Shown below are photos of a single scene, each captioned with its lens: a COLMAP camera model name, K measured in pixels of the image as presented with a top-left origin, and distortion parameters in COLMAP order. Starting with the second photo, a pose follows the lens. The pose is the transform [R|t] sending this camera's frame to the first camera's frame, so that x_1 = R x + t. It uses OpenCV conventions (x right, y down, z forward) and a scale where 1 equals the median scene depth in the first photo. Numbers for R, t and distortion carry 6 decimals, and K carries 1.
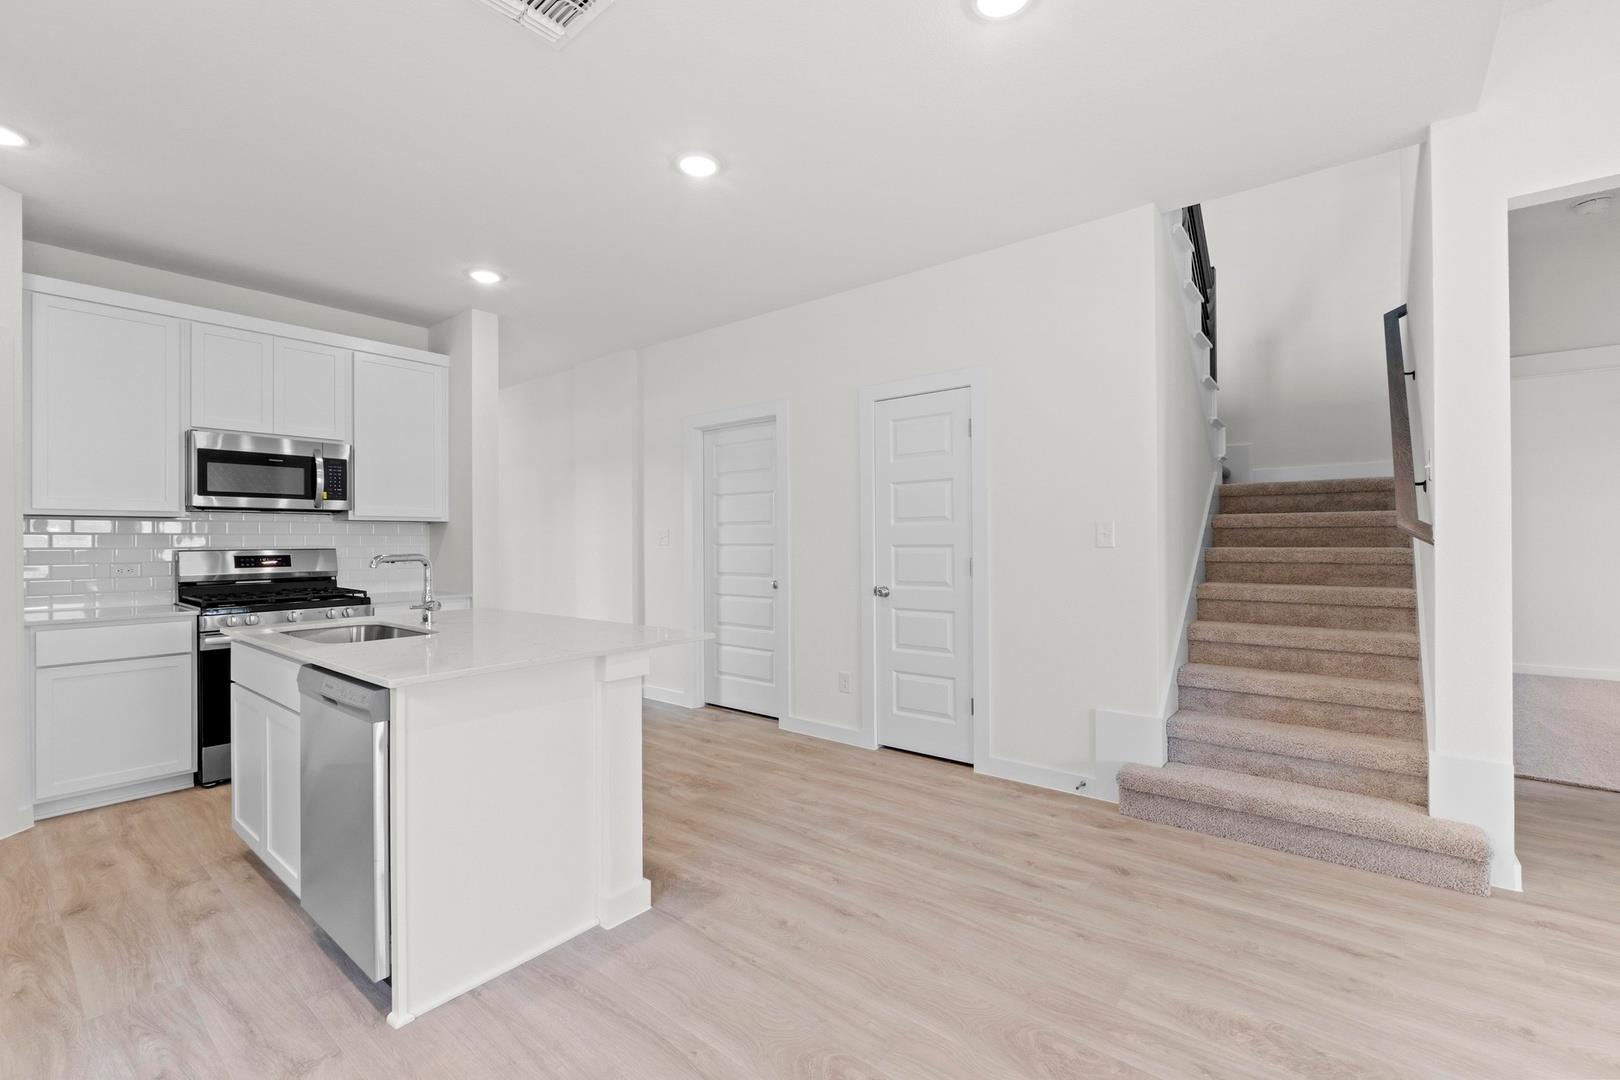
lens RADIAL K [[689.2, 0, 804.8], [0, 689.2, 536.9], [0, 0, 1]] dist [-0.001732, -0.000261]
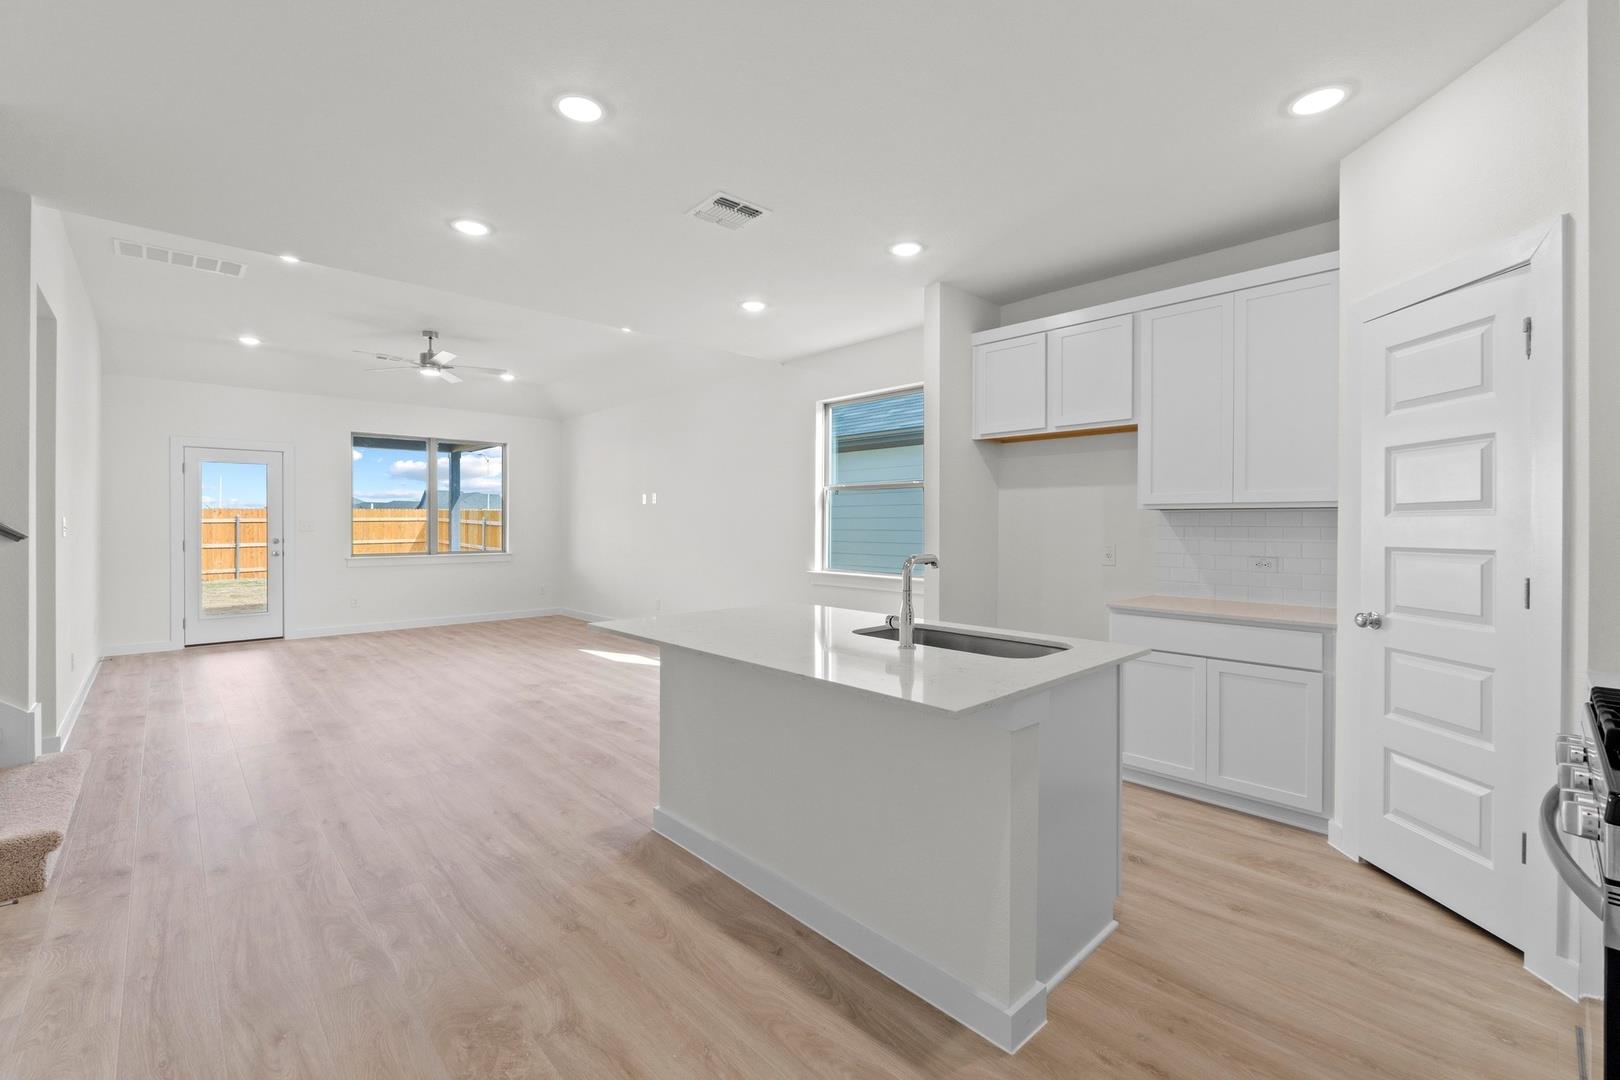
lens RADIAL K [[689.2, 0, 804.8], [0, 689.2, 536.9], [0, 0, 1]] dist [-0.001732, -0.000261]
pose [[-0.990239, 0.000285, 0.139377, -0.394419], [0.002166, 0.999909, 0.013344, -0.005435], [-0.139360, 0.013516, -0.990150, 1.289689]]
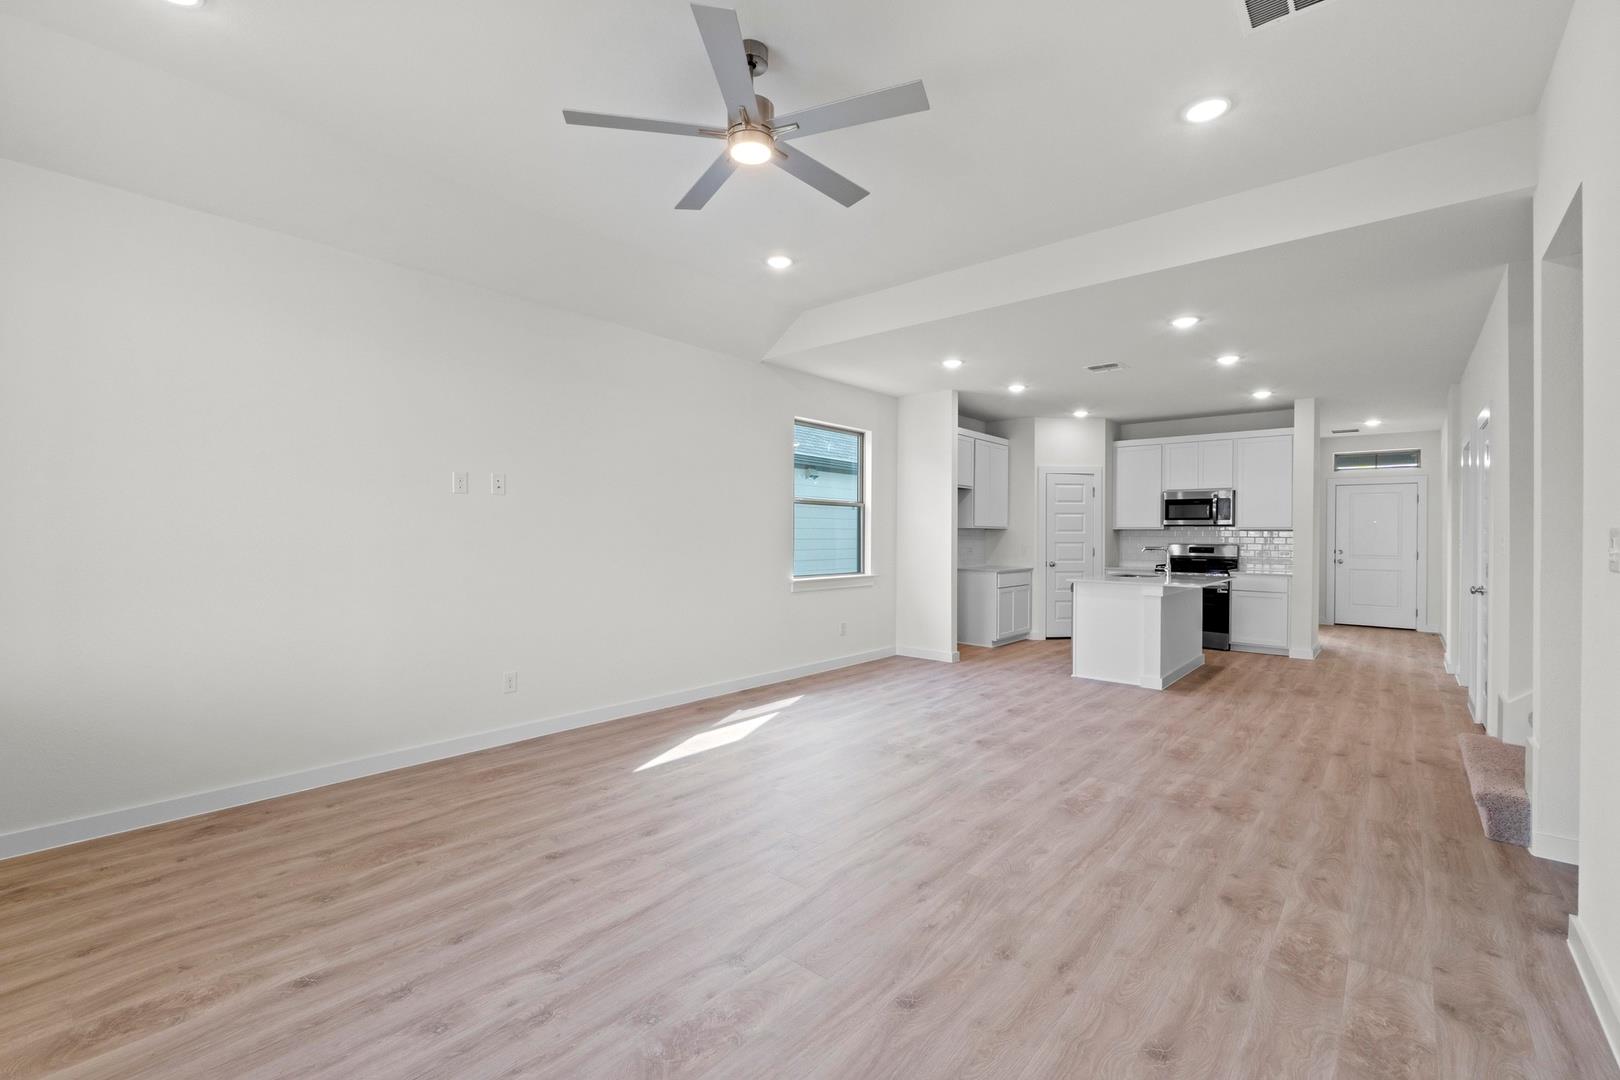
lens RADIAL K [[700.7, 0, 810.0], [0, 700.7, 540.0], [0, 0, 1]] dist [-0.003365, -0.000069]
pose [[-0.020780, 0.011644, -0.999716, 1.363664], [-0.001530, 0.999931, 0.011679, -0.017576], [0.999783, 0.001773, -0.020761, -0.127417]]
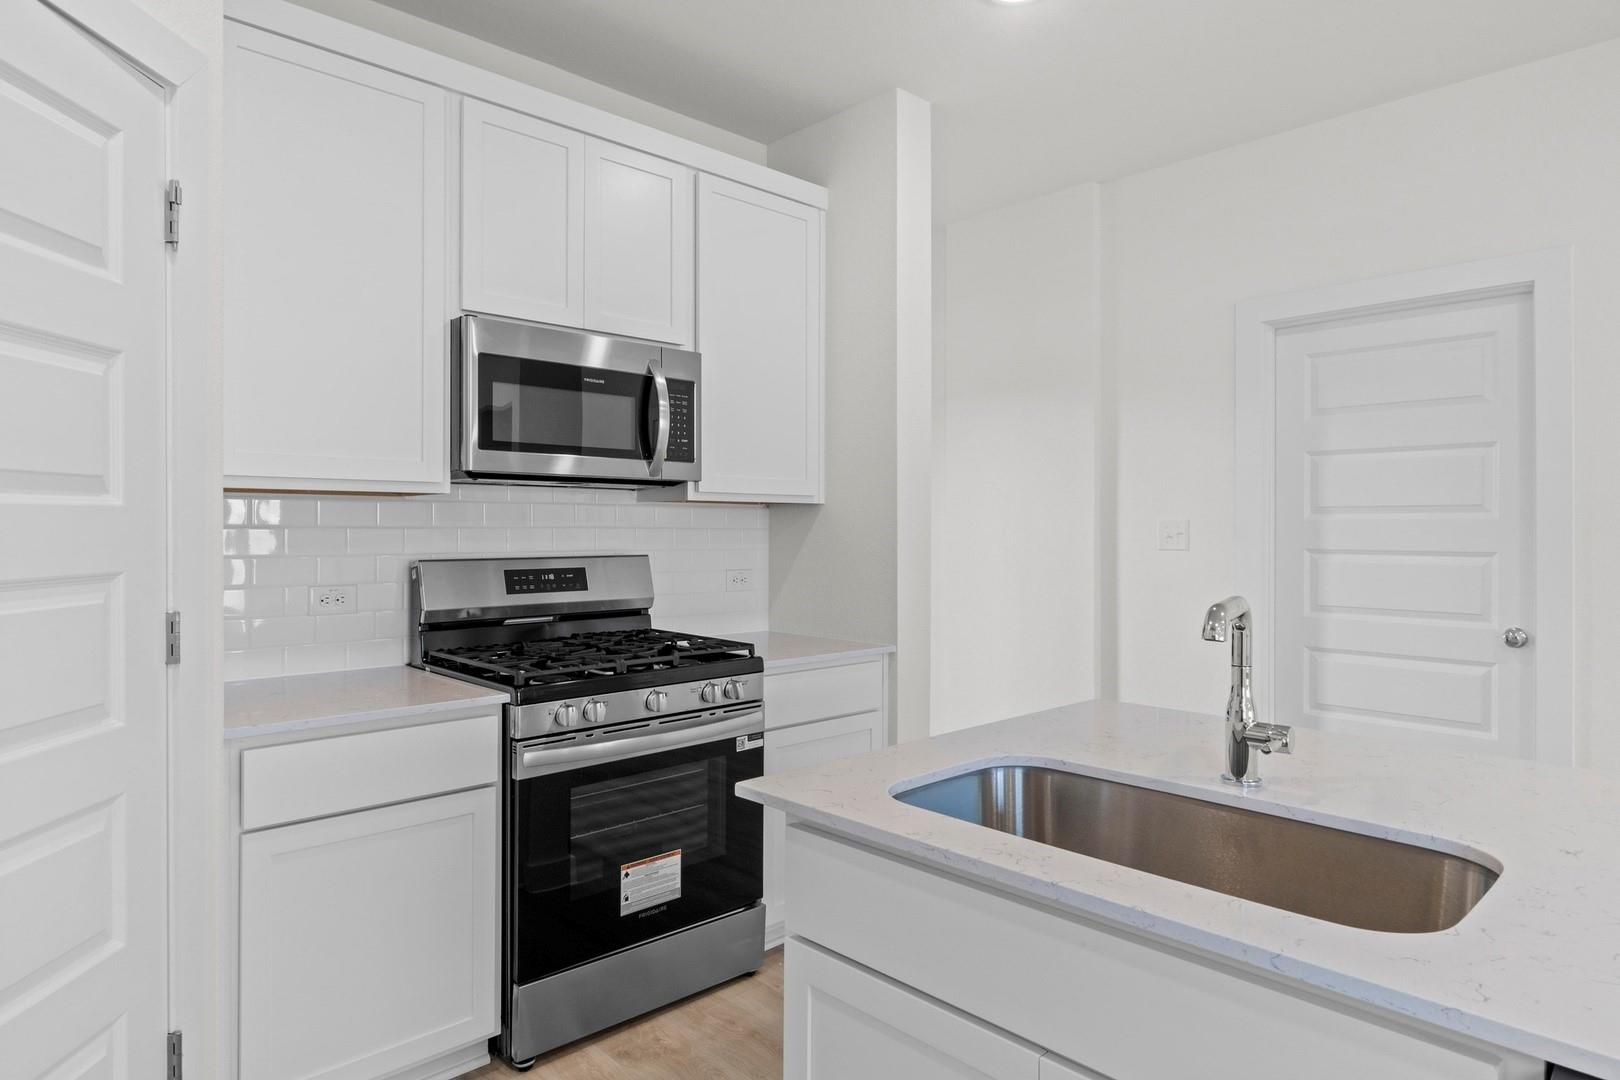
lens RADIAL K [[941.0, 0, 812.8], [0, 941.0, 524.0], [0, 0, 1]] dist [-0.000508, 0.000824]
pose [[0.991219, 0.006385, -0.132079, -0.512466], [-0.006360, 0.999980, 0.000609, -0.008621], [0.132081, 0.000236, 0.991239, 0.339612]]
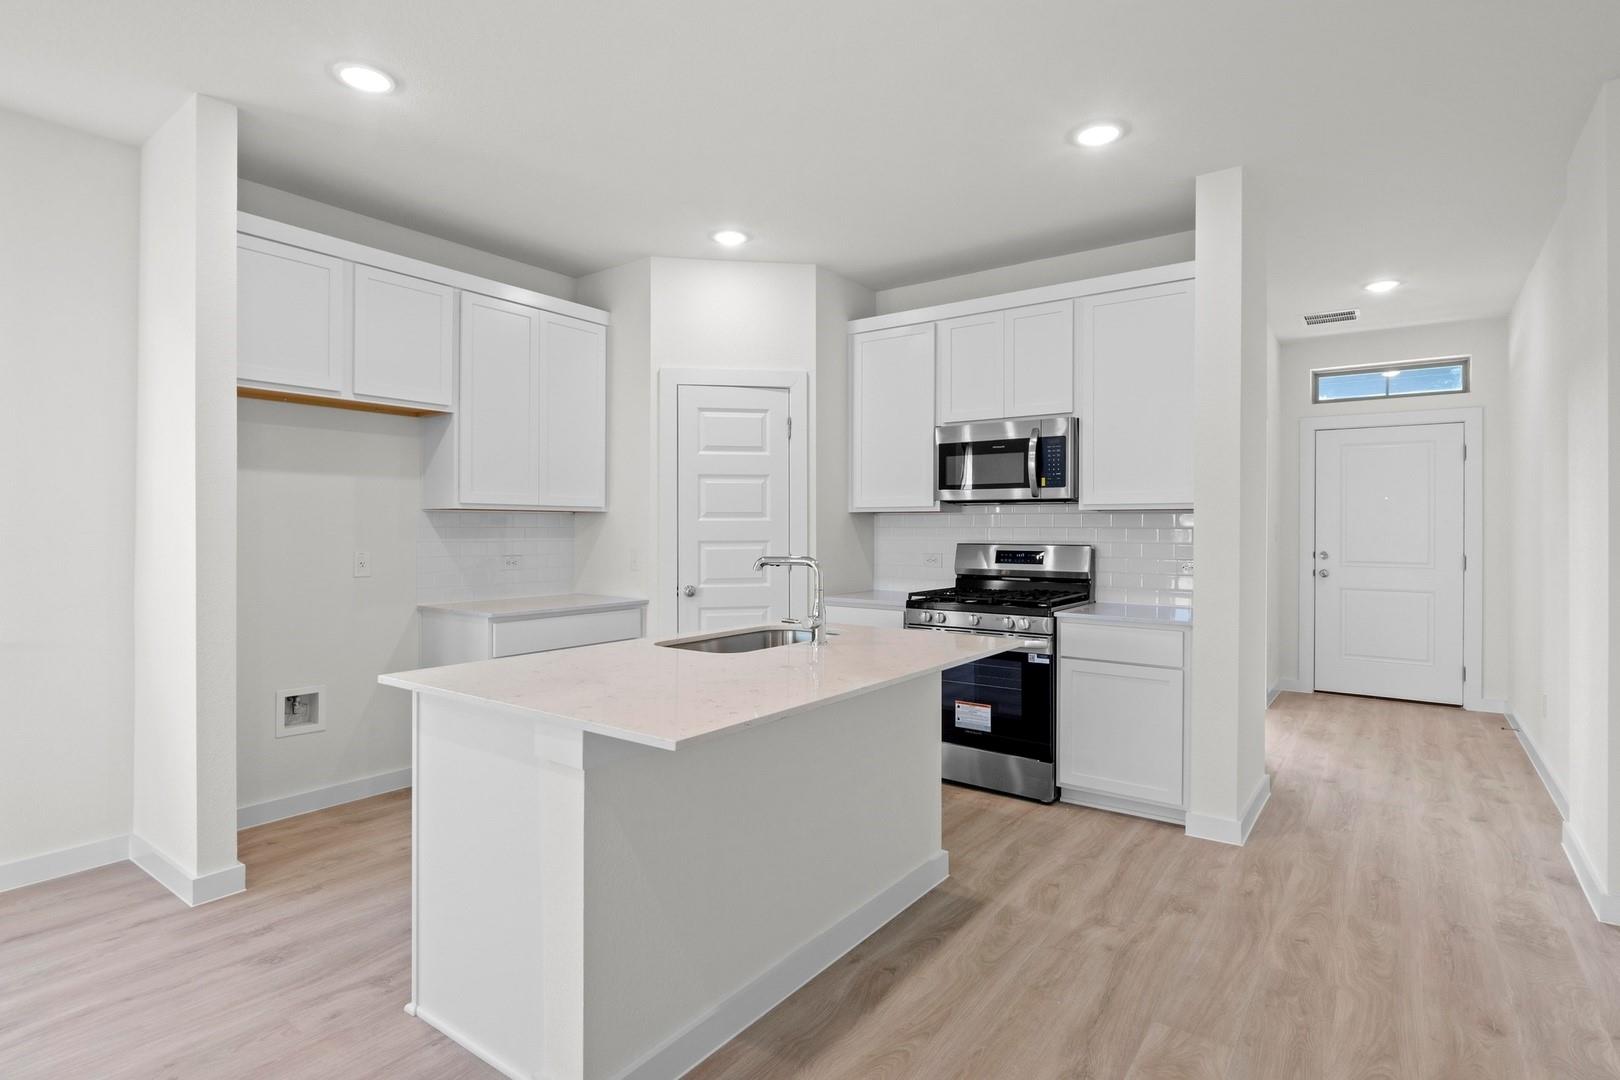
lens RADIAL K [[818.0, 0, 805.9], [0, 818.0, 529.7], [0, 0, 1]] dist [-0.005238, -0.000107]
pose [[0.046449, 0.008322, -0.998886, 0.295287], [0.001068, 0.999964, 0.008381, -0.011069], [0.998920, -0.001456, 0.046438, 0.685851]]
